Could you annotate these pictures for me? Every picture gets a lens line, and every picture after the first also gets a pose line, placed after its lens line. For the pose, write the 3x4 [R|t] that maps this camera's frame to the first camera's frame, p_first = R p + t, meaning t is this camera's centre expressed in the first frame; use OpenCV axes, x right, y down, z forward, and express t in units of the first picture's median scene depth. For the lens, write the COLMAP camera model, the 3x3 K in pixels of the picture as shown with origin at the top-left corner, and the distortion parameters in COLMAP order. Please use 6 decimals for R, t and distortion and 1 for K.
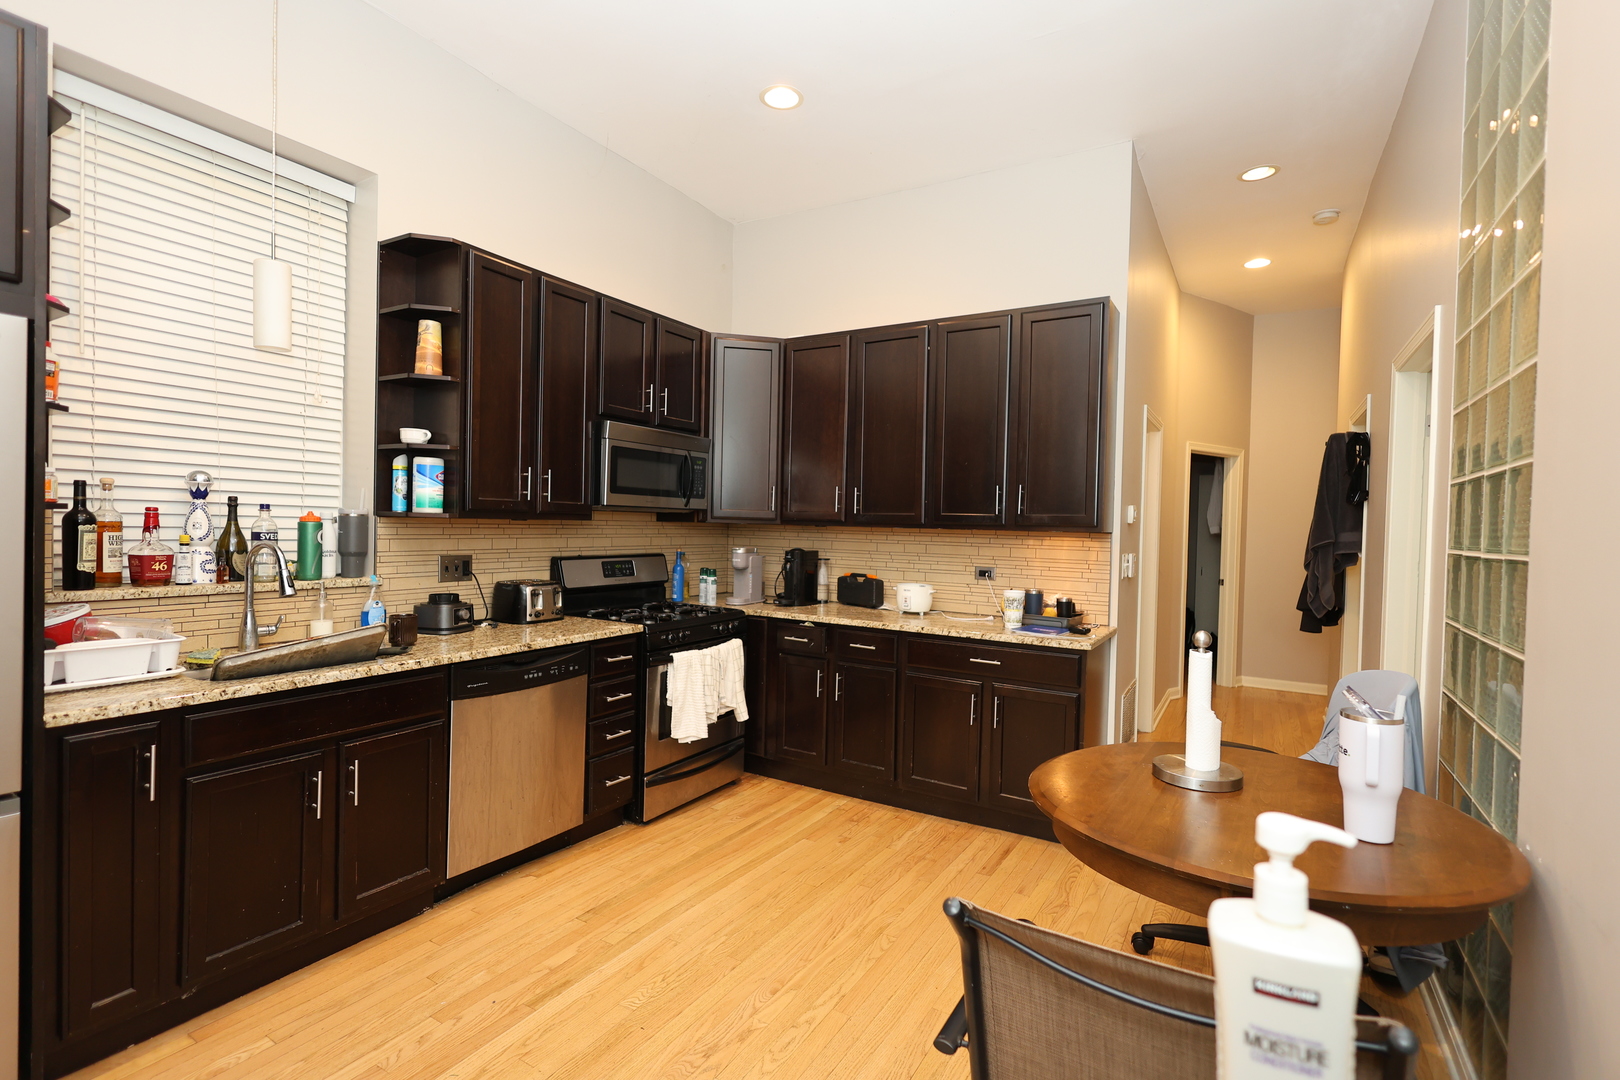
lens RADIAL K [[745.8, 0, 801.6], [0, 745.8, 536.5], [0, 0, 1]] dist [-0.003385, 0.001544]
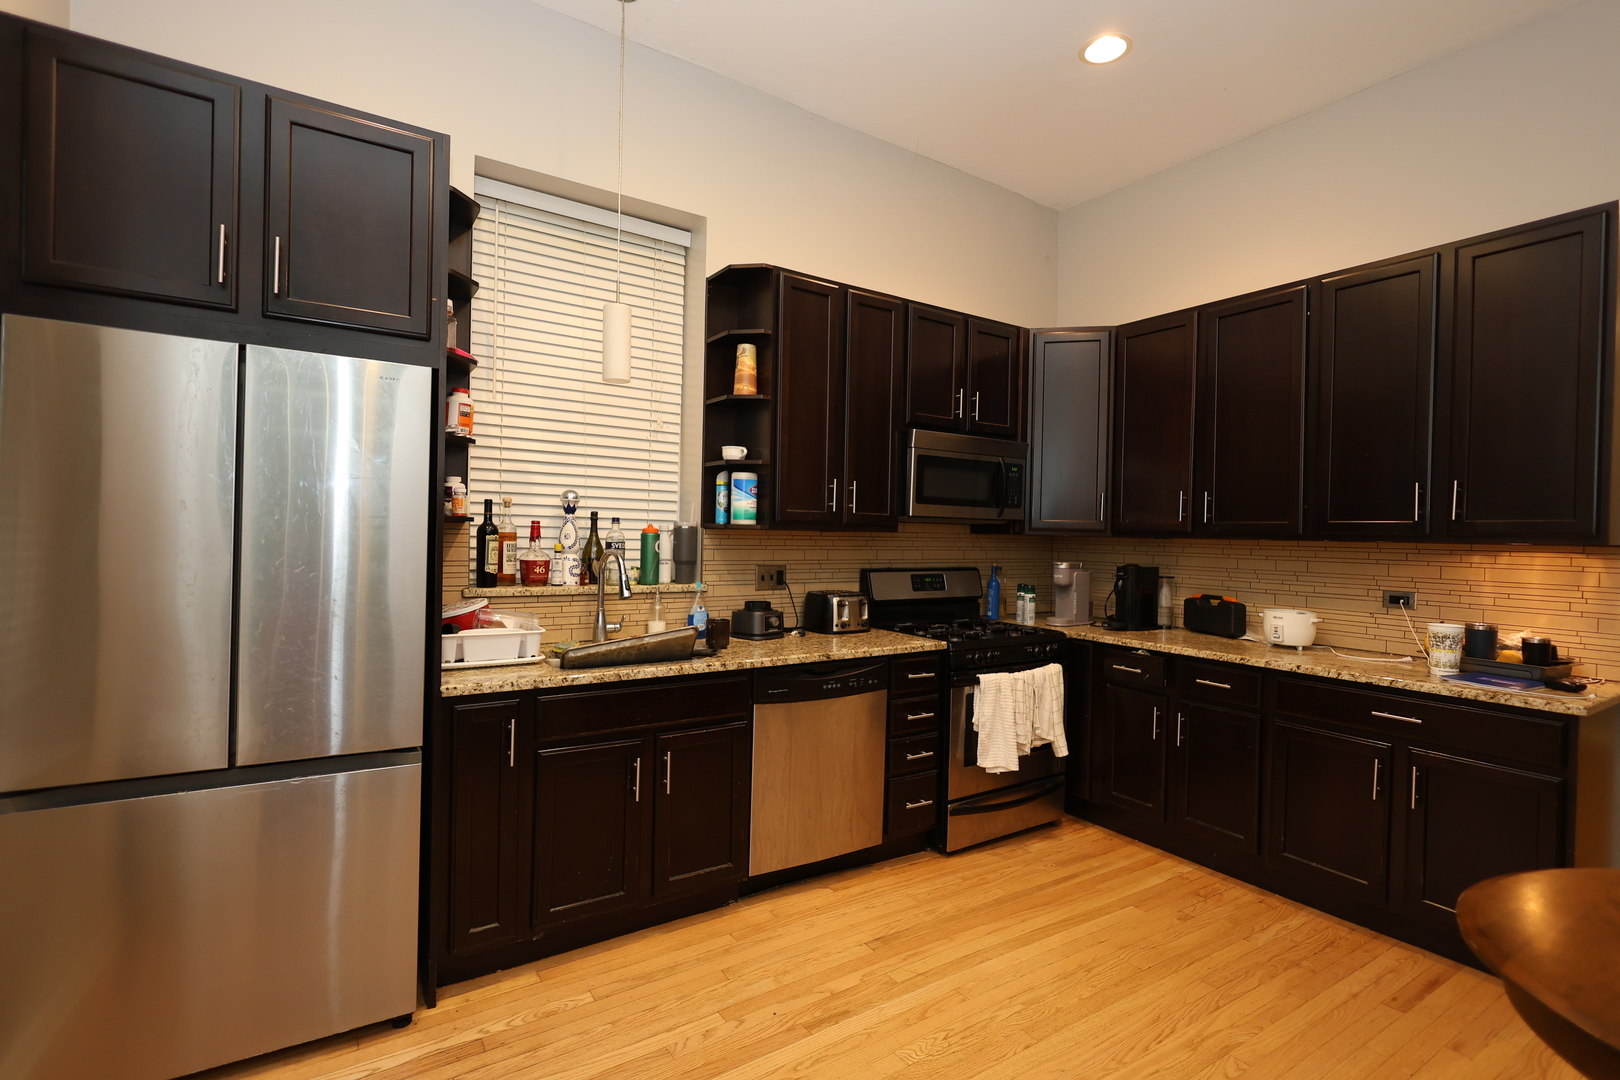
lens RADIAL K [[745.8, 0, 808.6], [0, 745.8, 538.8], [0, 0, 1]] dist [-0.003385, 0.001544]
pose [[0.903278, -0.001568, -0.429053, 0.037599], [-0.006624, 0.999823, -0.017601, 0.006418], [0.429005, 0.018741, 0.903108, 0.075941]]
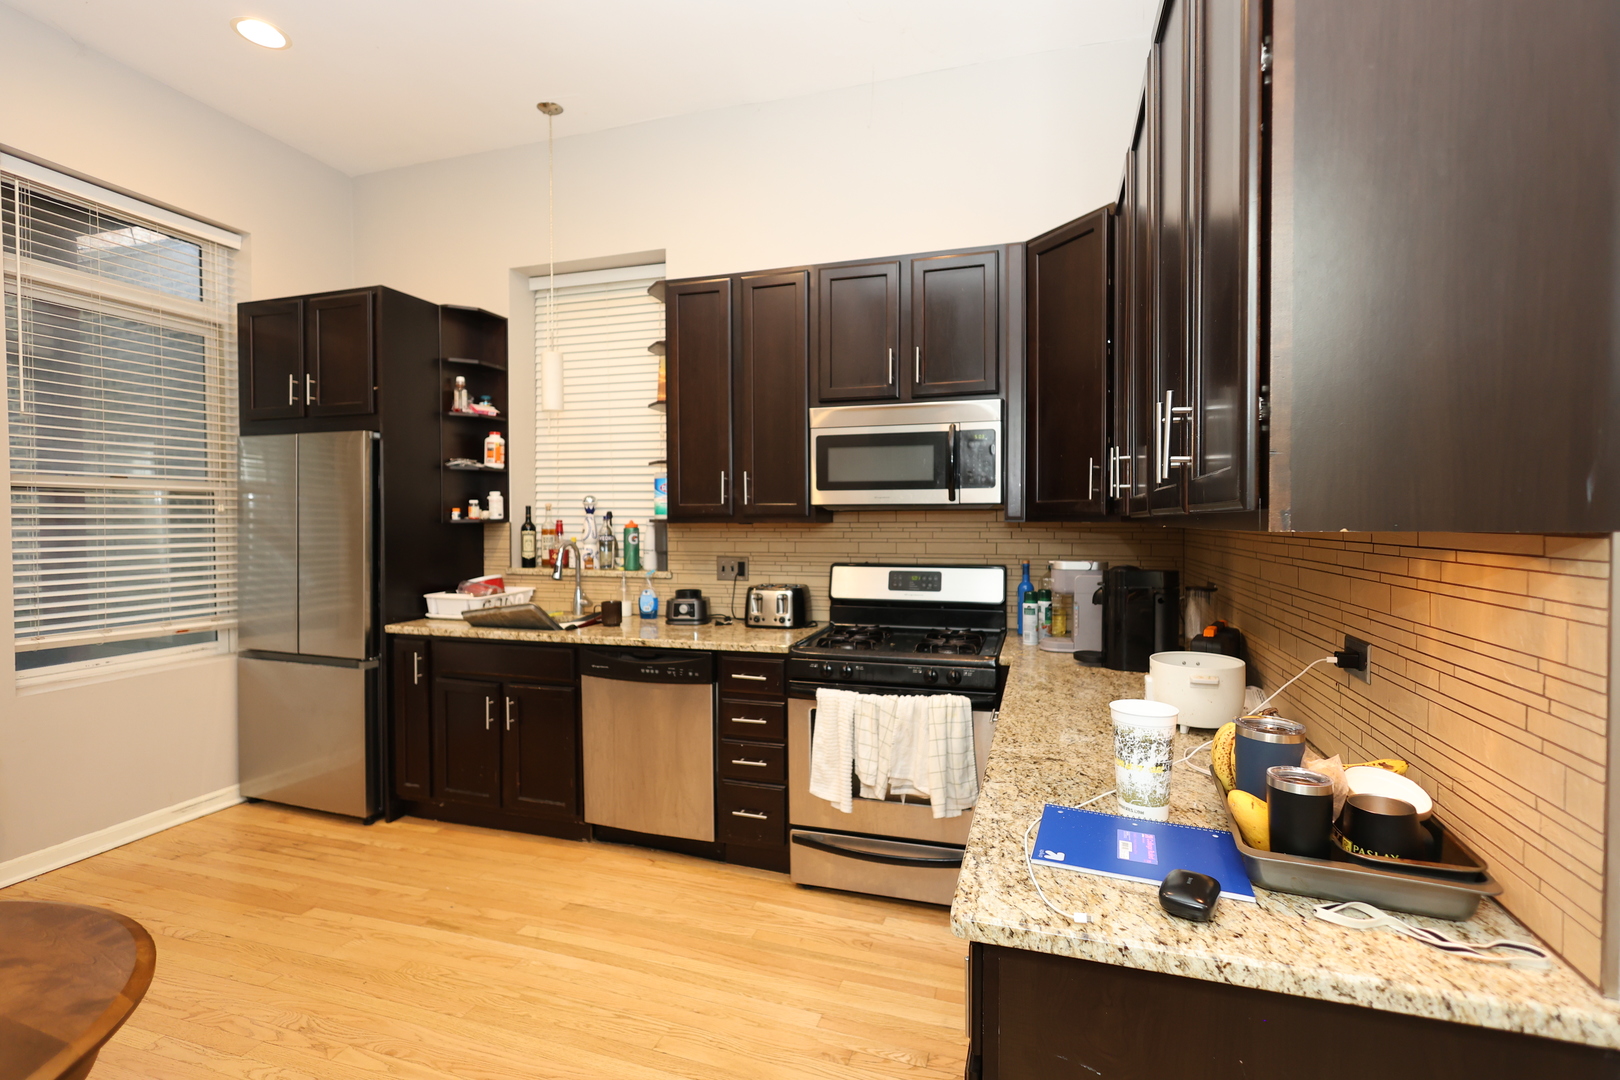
lens RADIAL K [[745.8, 0, 802.5], [0, 745.8, 534.8], [0, 0, 1]] dist [-0.003385, 0.001544]
pose [[0.240463, -0.002688, -0.970655, 0.663238], [-0.007716, 0.999959, -0.004680, -0.002698], [0.970628, 0.008615, 0.240432, 0.886676]]
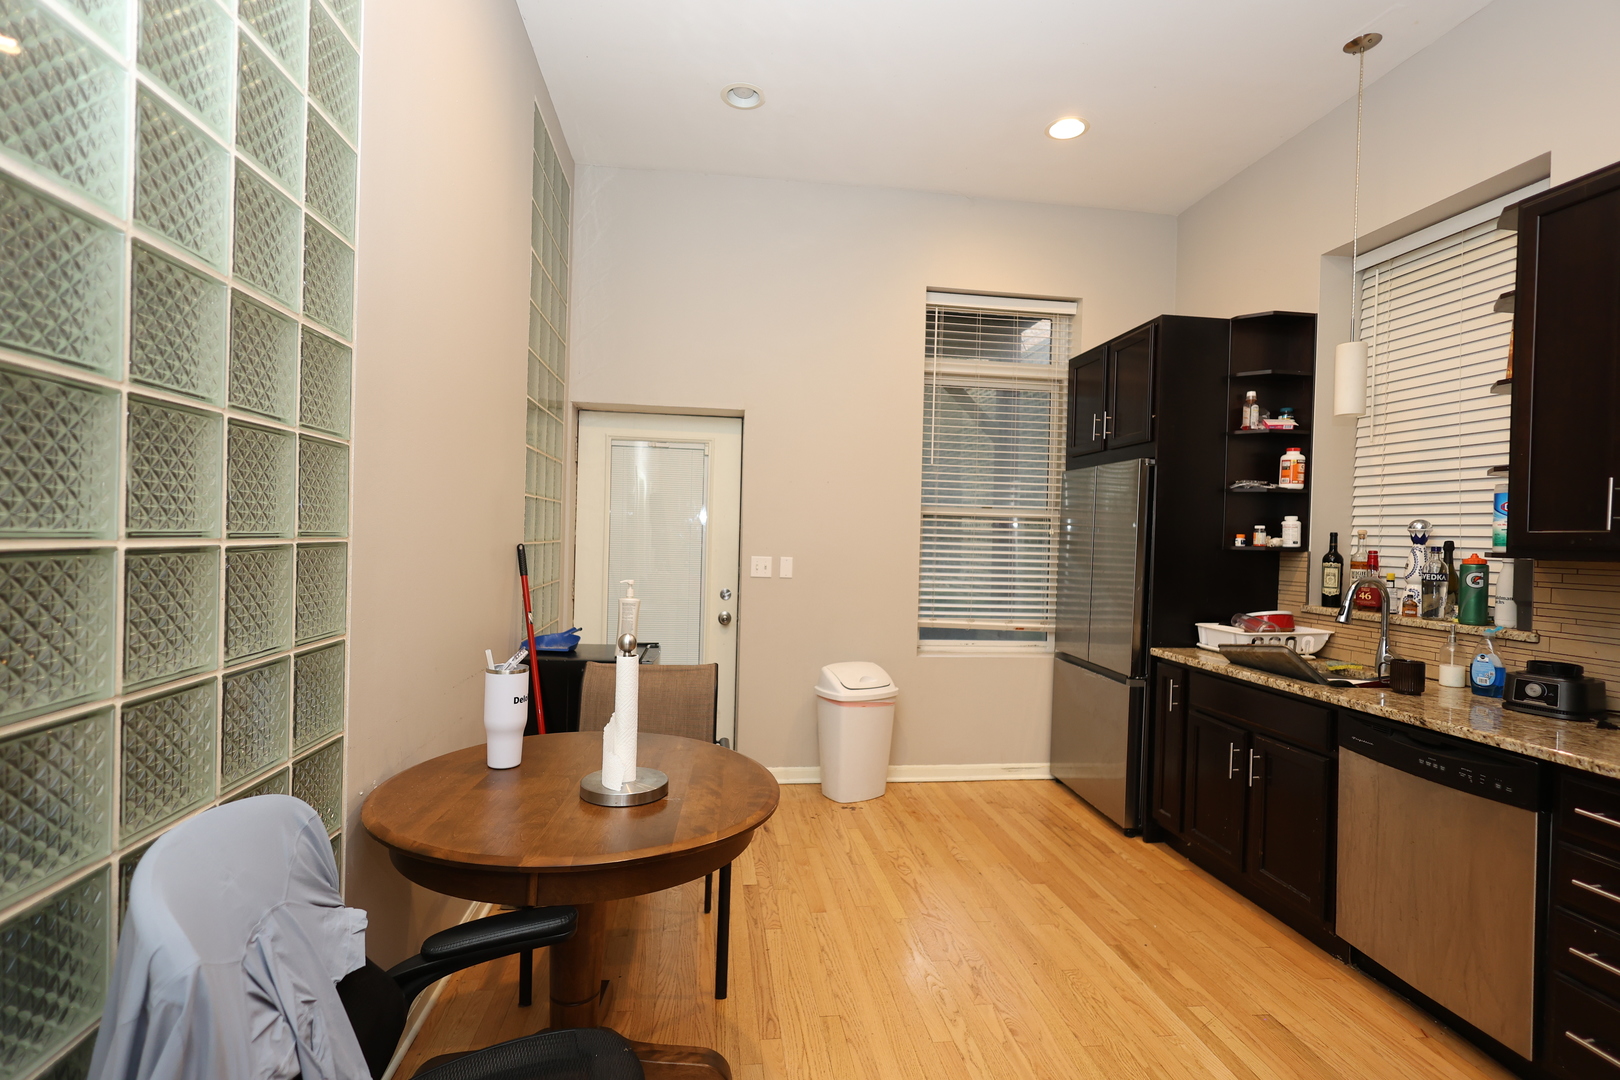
lens RADIAL K [[745.8, 0, 805.8], [0, 745.8, 544.9], [0, 0, 1]] dist [-0.003385, 0.001544]
pose [[-0.774841, -0.037725, -0.631030, 0.561671], [-0.055997, 0.998390, 0.009072, -0.004669], [0.629671, 0.042365, -0.775706, 1.091145]]
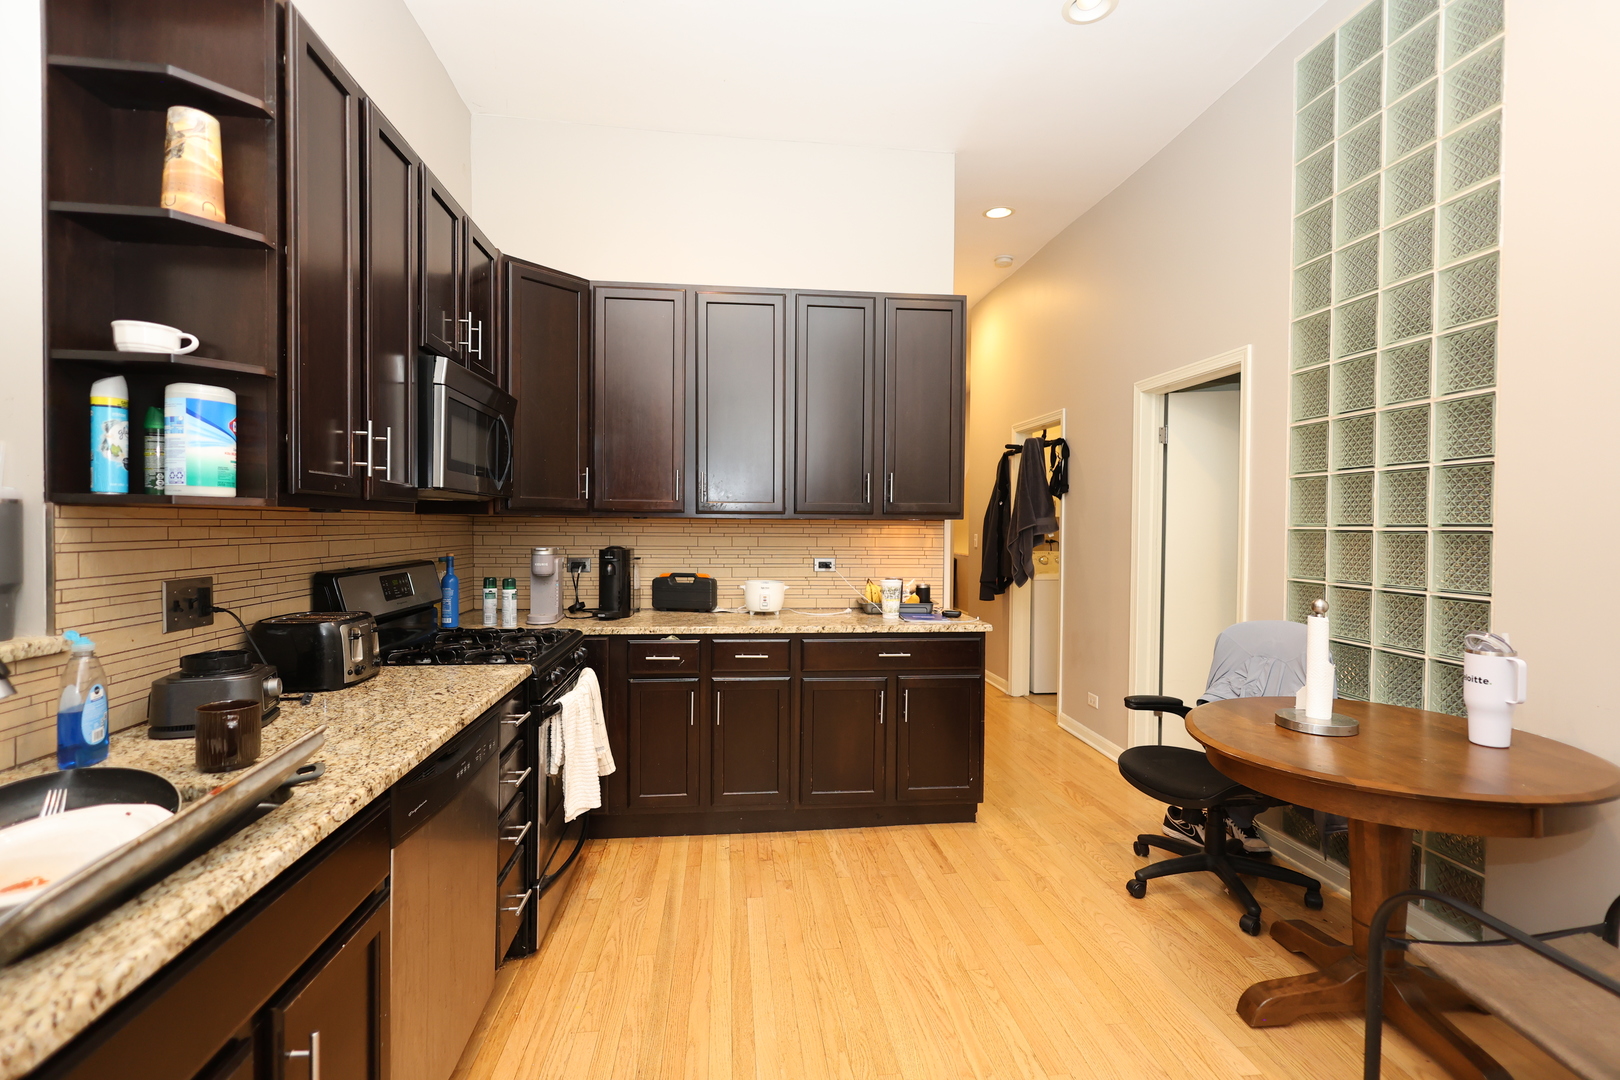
lens RADIAL K [[745.8, 0, 805.0], [0, 745.8, 536.6], [0, 0, 1]] dist [-0.003385, 0.001544]
pose [[0.789866, -0.027319, 0.612671, -0.468133], [0.022045, 0.999626, 0.016151, -0.003554], [-0.612883, 0.000749, 0.790173, 0.336500]]
